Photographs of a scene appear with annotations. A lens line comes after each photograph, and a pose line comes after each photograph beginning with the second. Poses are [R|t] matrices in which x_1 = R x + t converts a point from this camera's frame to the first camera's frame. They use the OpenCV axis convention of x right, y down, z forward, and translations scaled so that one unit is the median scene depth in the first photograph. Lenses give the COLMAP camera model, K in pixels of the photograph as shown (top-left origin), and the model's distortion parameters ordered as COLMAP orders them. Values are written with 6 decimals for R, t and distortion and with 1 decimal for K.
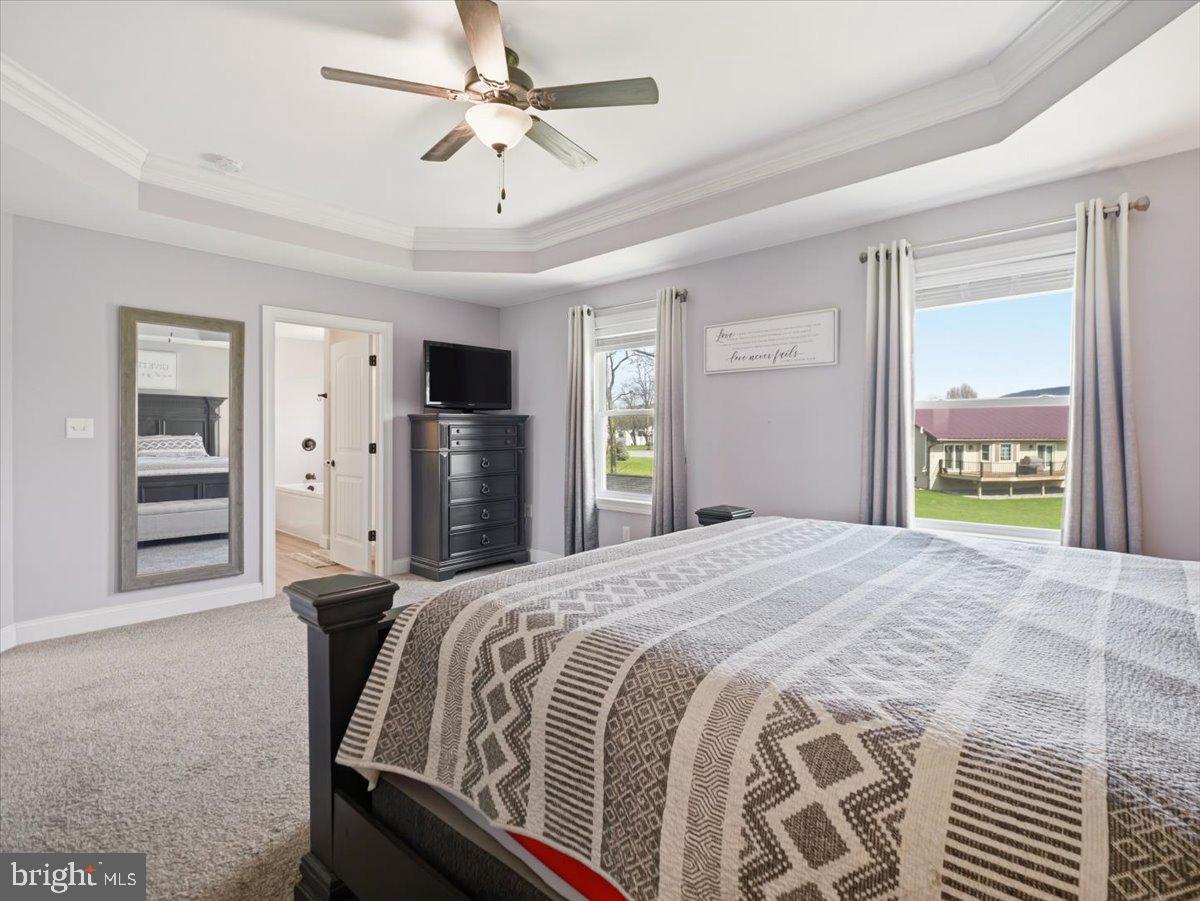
lens RADIAL K [[598.3, 0, 587.2], [0, 598.3, 446.9], [0, 0, 1]] dist [0.002125, 0.000464]
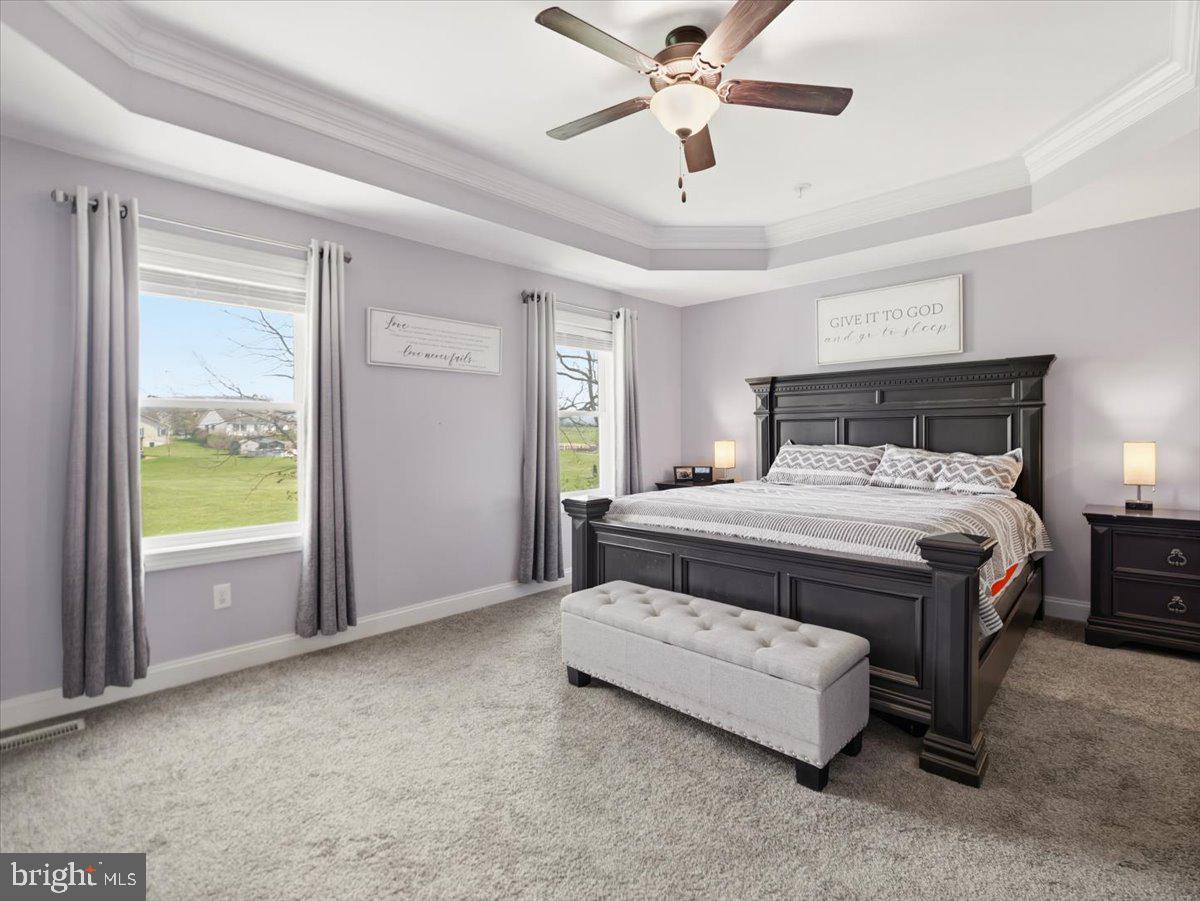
lens RADIAL K [[598.3, 0, 587.2], [0, 598.3, 446.9], [0, 0, 1]] dist [0.002125, 0.000464]
pose [[0.039030, -0.026998, 0.998873, -0.661722], [0.004918, 0.999628, 0.026826, -0.025653], [-0.999226, 0.003865, 0.039148, 0.686245]]
